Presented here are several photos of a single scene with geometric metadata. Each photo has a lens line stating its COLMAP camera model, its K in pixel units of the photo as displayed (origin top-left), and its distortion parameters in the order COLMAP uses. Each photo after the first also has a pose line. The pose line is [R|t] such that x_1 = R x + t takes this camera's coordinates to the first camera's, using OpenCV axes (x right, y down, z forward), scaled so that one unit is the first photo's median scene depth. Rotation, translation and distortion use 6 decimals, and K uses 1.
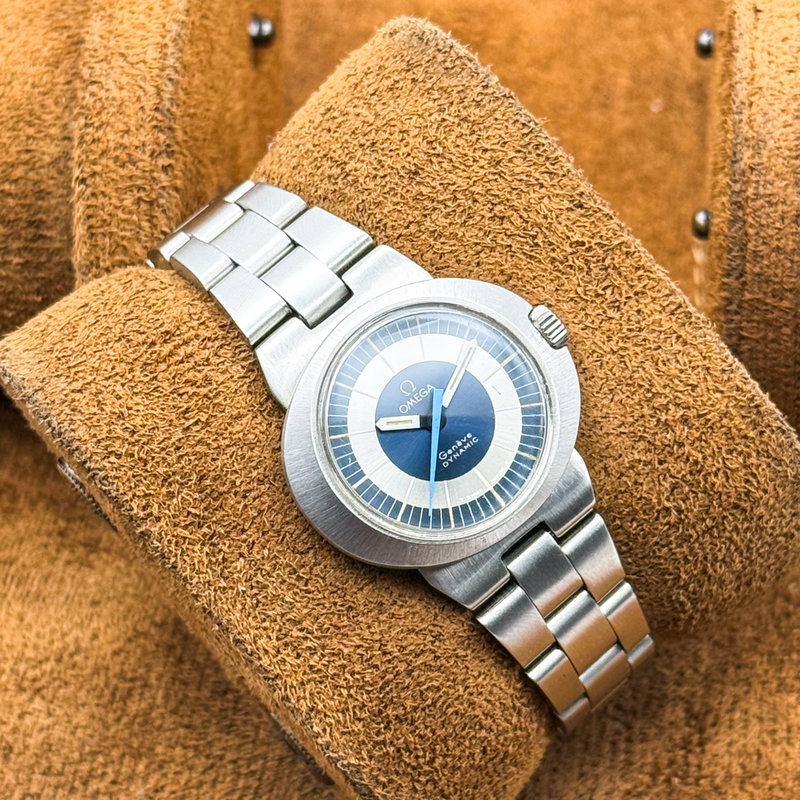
lens RADIAL K [[2792.5, 0, 400.0], [0, 2792.5, 400.0], [0, 0, 1]] dist [0.036002, 0.753432]
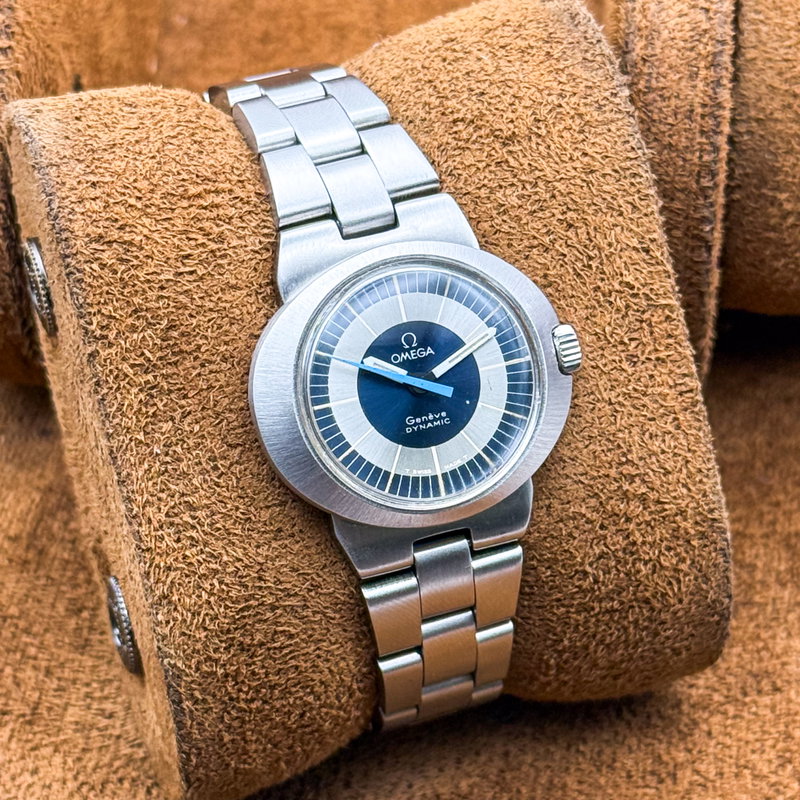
lens RADIAL K [[2792.5, 0, 400.0], [0, 2792.5, 400.0], [0, 0, 1]] dist [0.036002, 0.753432]
pose [[0.889419, 0.448642, 0.087490, -0.072871], [-0.449882, 0.893067, -0.006102, 0.020568], [-0.080872, -0.033933, 0.996147, 0.048867]]
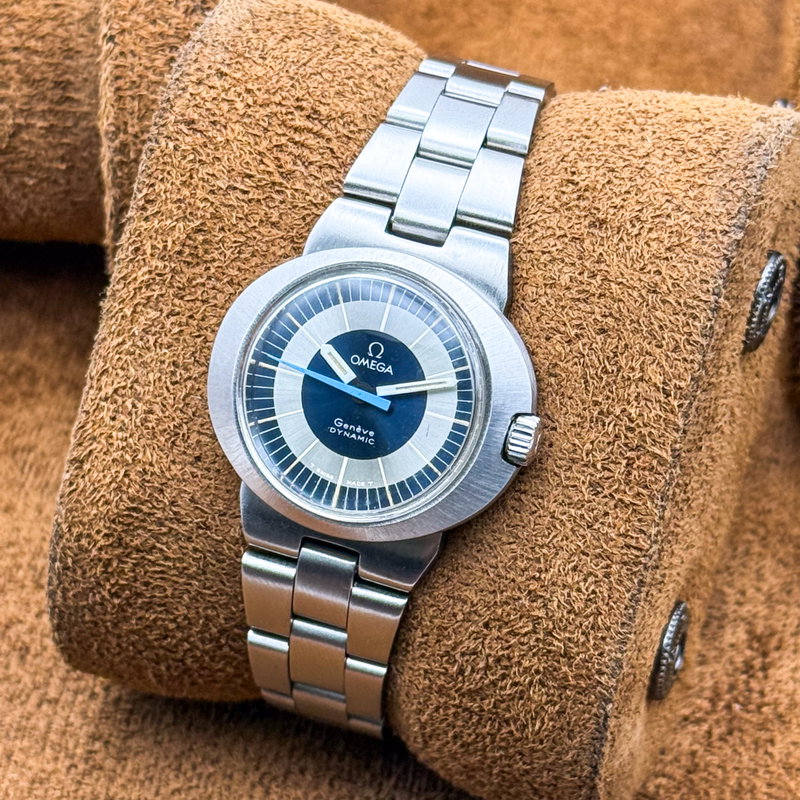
lens RADIAL K [[2792.5, 0, 400.0], [0, 2792.5, 400.0], [0, 0, 1]] dist [0.036002, 0.753432]
pose [[0.517938, 0.819279, -0.246013, 0.245179], [-0.763294, 0.572463, 0.299446, -0.274837], [0.386163, 0.032686, 0.921851, 0.142033]]
